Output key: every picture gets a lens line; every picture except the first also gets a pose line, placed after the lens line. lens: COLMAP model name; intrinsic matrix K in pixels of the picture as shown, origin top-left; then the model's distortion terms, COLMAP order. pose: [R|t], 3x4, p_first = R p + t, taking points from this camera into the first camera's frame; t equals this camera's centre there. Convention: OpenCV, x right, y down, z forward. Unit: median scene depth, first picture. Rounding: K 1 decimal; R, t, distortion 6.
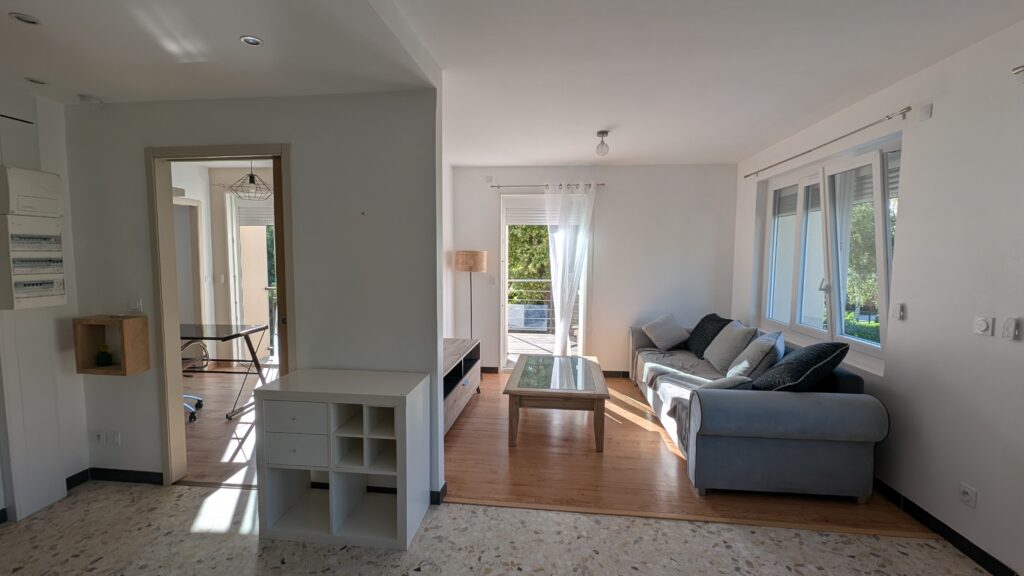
lens RADIAL K [[424.4, 0, 512.0], [0, 424.4, 288.0], [0, 0, 1]] dist [-0.000931, -0.000094]
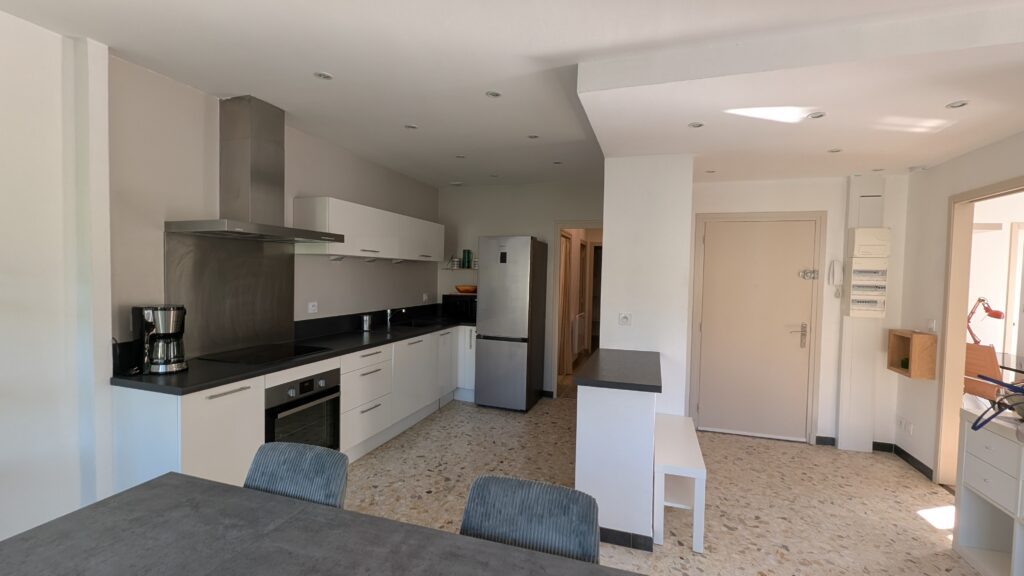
lens RADIAL K [[424.4, 0, 512.0], [0, 424.4, 288.0], [0, 0, 1]] dist [-0.000931, -0.000094]
pose [[-0.202798, 0.023450, -0.978940, 0.588017], [-0.098981, 0.994102, 0.044318, -0.000475], [0.974205, 0.105884, -0.199281, 0.053745]]
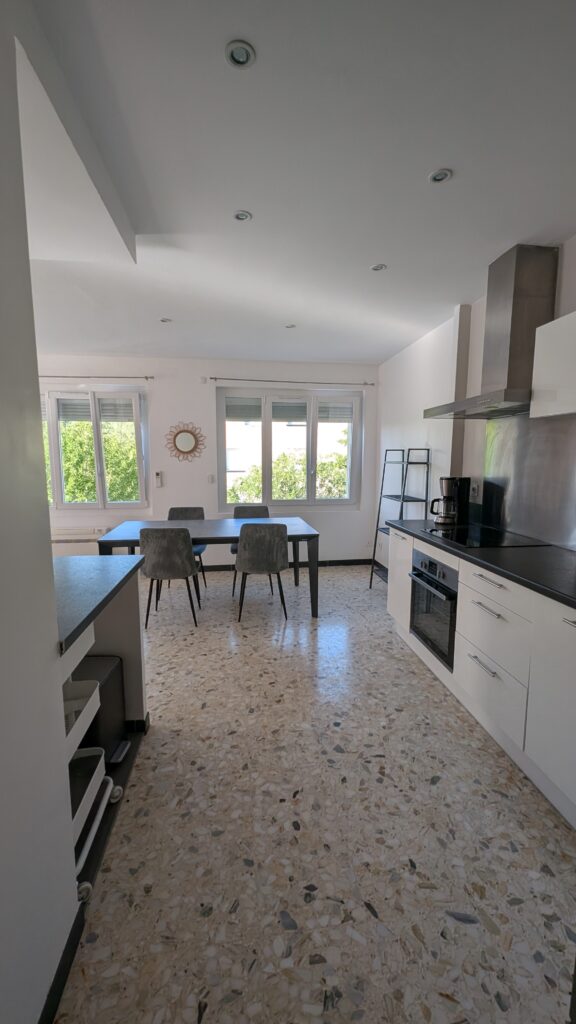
lens RADIAL K [[424.4, 0, 288.0], [0, 424.4, 512.0], [0, 0, 1]] dist [-0.000931, -0.000094]
pose [[-0.239792, -0.132817, 0.961696, -1.310748], [0.075276, 0.985071, 0.154815, 0.026214], [-0.967901, 0.109516, -0.226215, -0.081438]]
